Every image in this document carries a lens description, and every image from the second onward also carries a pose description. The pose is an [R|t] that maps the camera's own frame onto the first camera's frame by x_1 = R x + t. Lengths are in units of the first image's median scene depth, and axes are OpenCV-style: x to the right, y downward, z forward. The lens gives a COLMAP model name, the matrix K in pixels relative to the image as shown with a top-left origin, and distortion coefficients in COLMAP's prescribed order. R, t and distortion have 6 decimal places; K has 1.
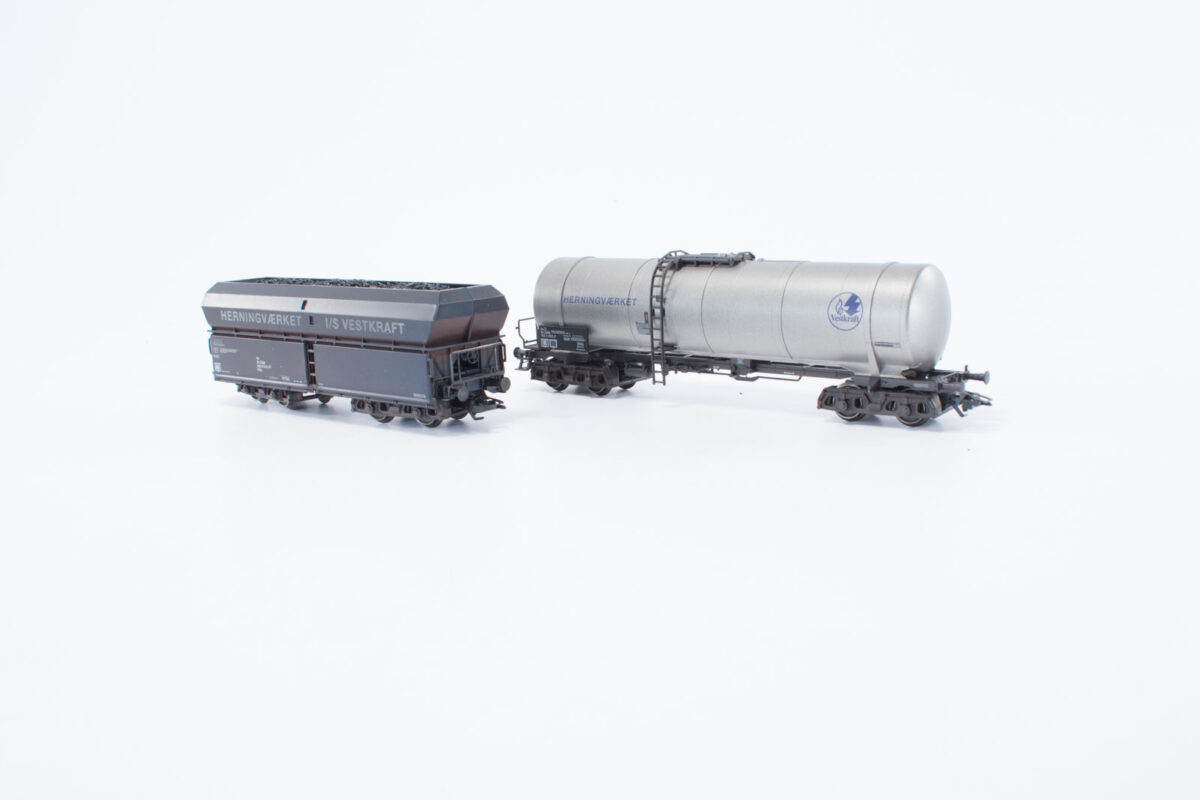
lens RADIAL K [[1501.1, 0, 601.6], [0, 1501.1, 399.8], [0, 0, 1]] dist [-0.028639, 0.000000]
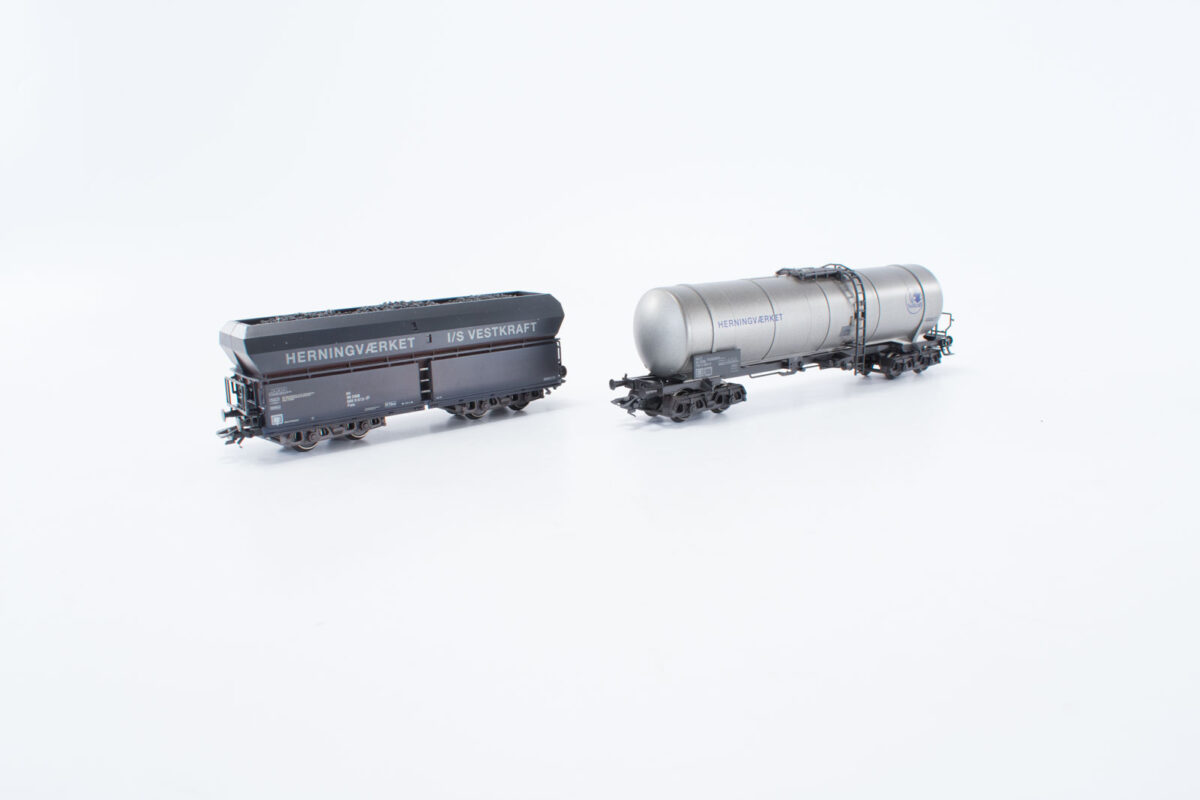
lens RADIAL K [[949.8, 0, 598.7], [0, 949.8, 401.3], [0, 0, 1]] dist [-0.090405, -0.001247]
pose [[0.211584, -0.183489, 0.959981, -0.784356], [0.178814, 0.972908, 0.146549, -0.083636], [-0.960863, 0.140651, 0.238662, 0.716068]]
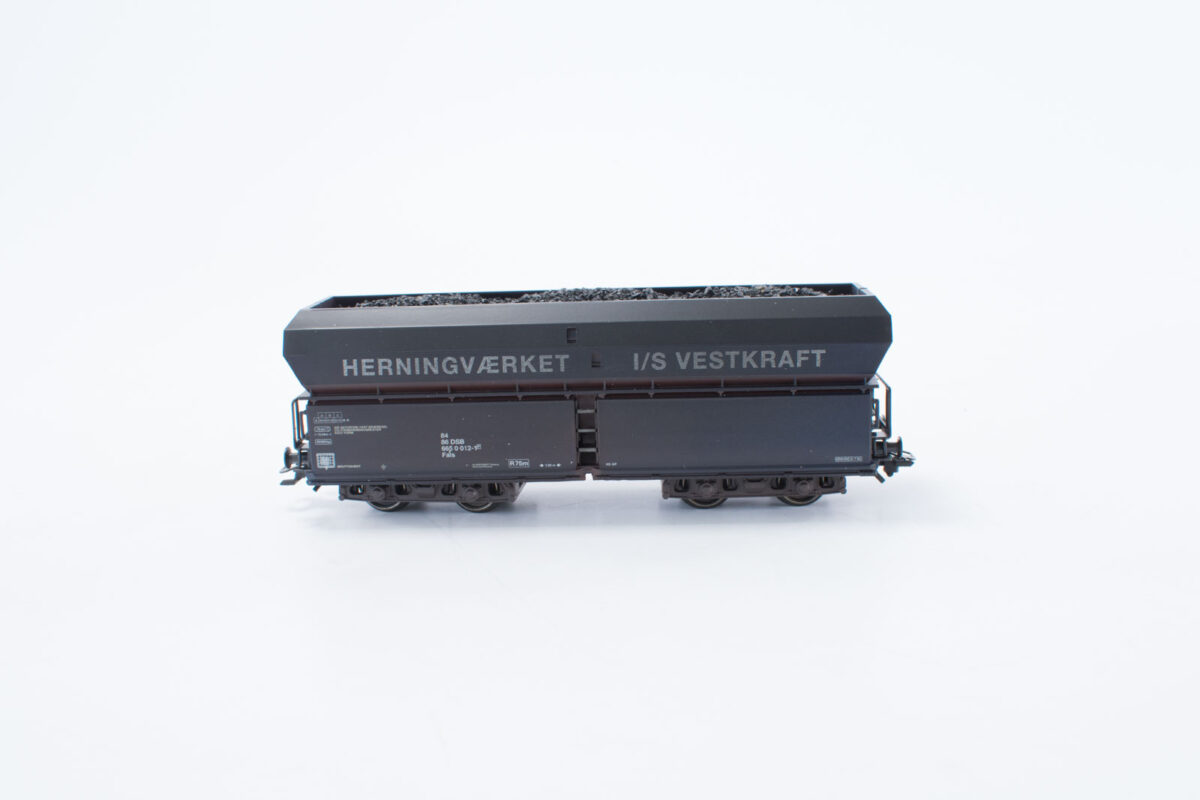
lens RADIAL K [[1501.1, 0, 598.5], [0, 1501.1, 404.1], [0, 0, 1]] dist [-0.028639, 0.000000]
pose [[0.788470, -0.105062, 0.606033, -0.539655], [0.101414, 0.994024, 0.040381, -0.057949], [-0.606655, 0.029621, 0.794413, 0.513233]]
